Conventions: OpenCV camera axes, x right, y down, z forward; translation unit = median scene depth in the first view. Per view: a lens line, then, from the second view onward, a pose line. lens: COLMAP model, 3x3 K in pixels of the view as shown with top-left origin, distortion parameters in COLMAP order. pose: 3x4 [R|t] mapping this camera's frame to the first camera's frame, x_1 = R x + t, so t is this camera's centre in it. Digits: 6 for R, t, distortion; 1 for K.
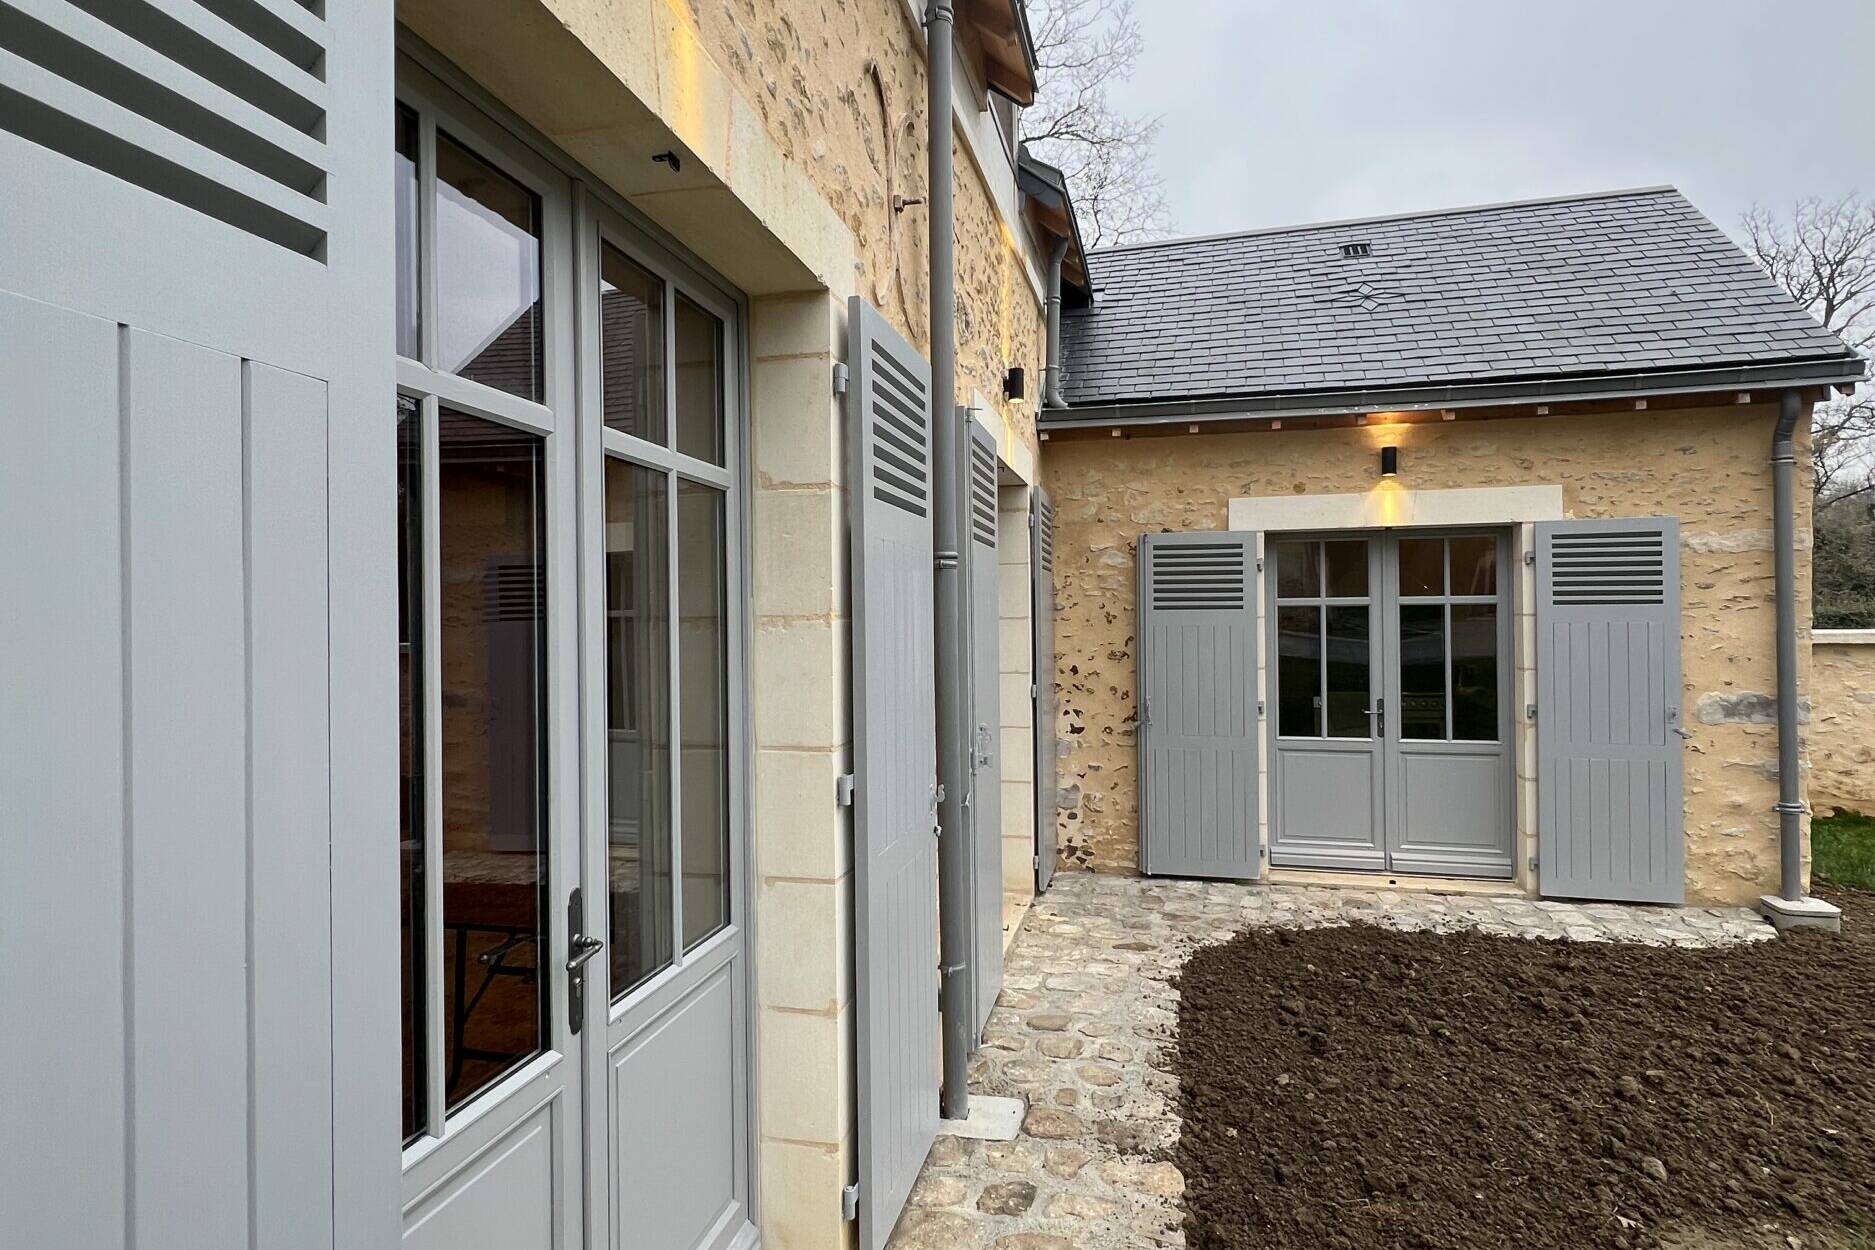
lens RADIAL K [[757.2, 0, 943.1], [0, 757.2, 638.4], [0, 0, 1]] dist [-0.000307, -0.000062]
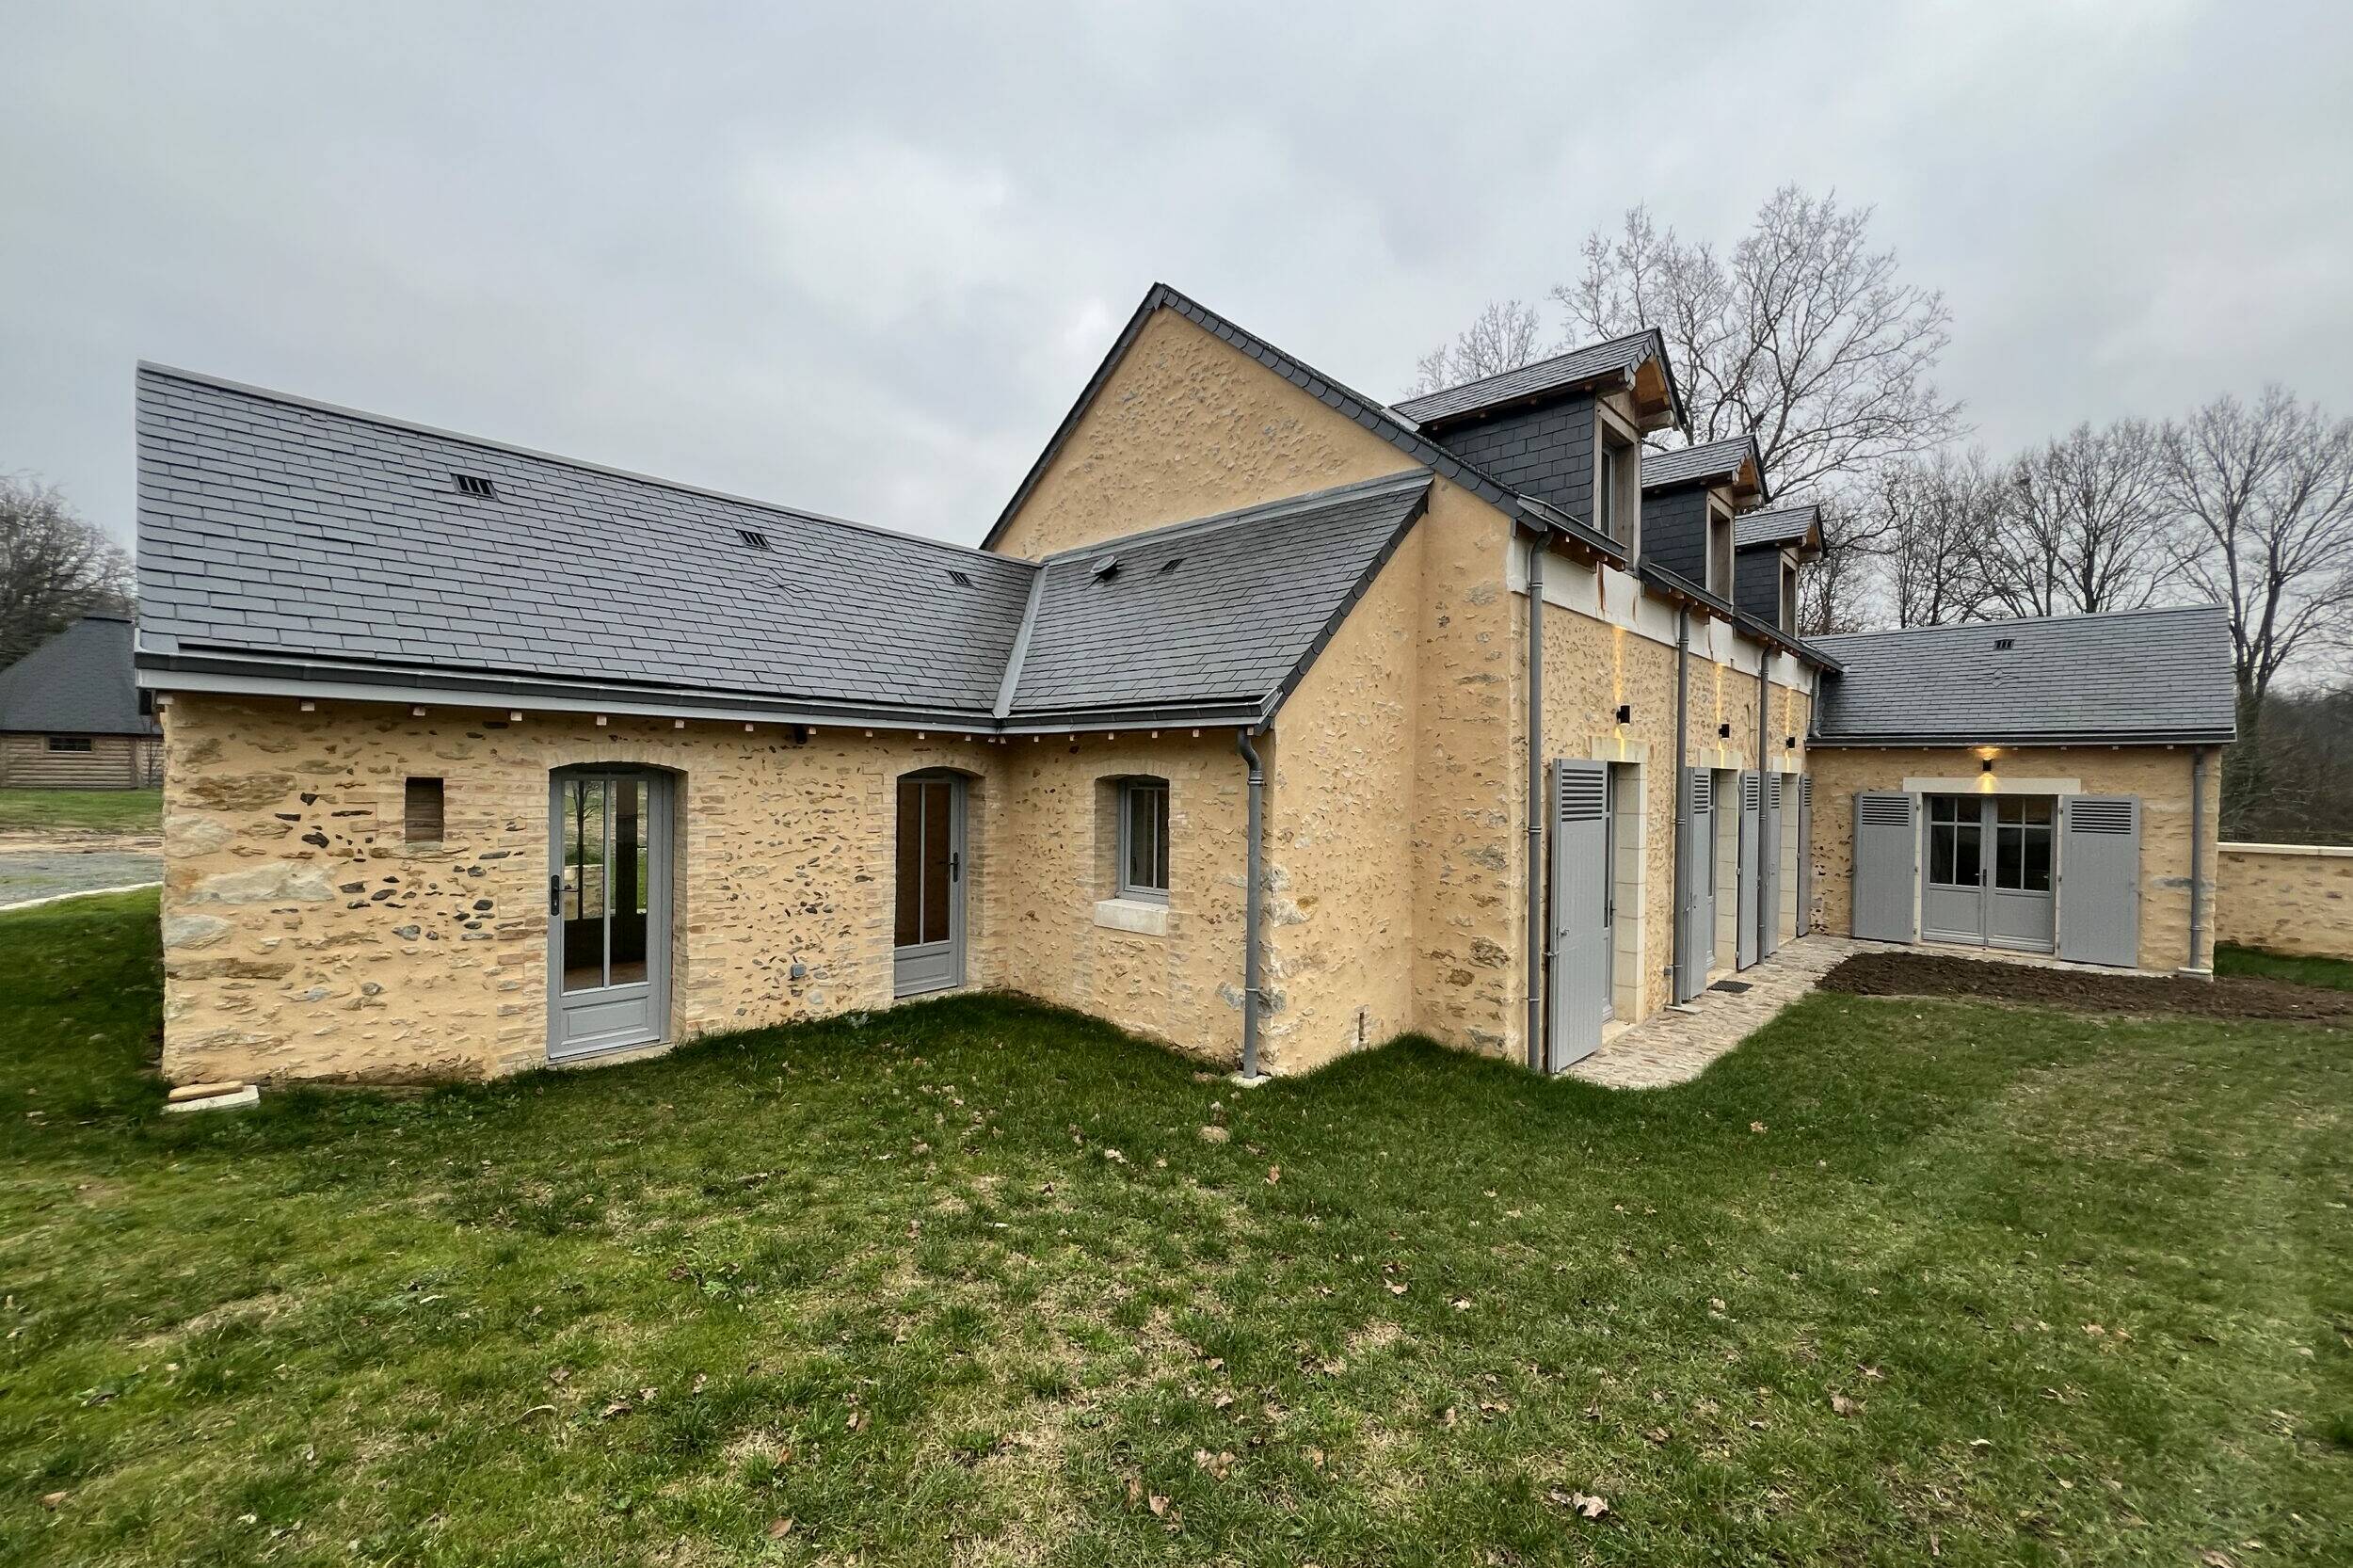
lens RADIAL K [[950.2, 0, 1175.0], [0, 950.2, 793.3], [0, 0, 1]] dist [-0.000307, -0.000062]
pose [[0.867431, 0.029214, -0.496699, -0.109056], [-0.018854, 0.999488, 0.025859, -0.172612], [0.497200, -0.013066, 0.867537, -2.639899]]
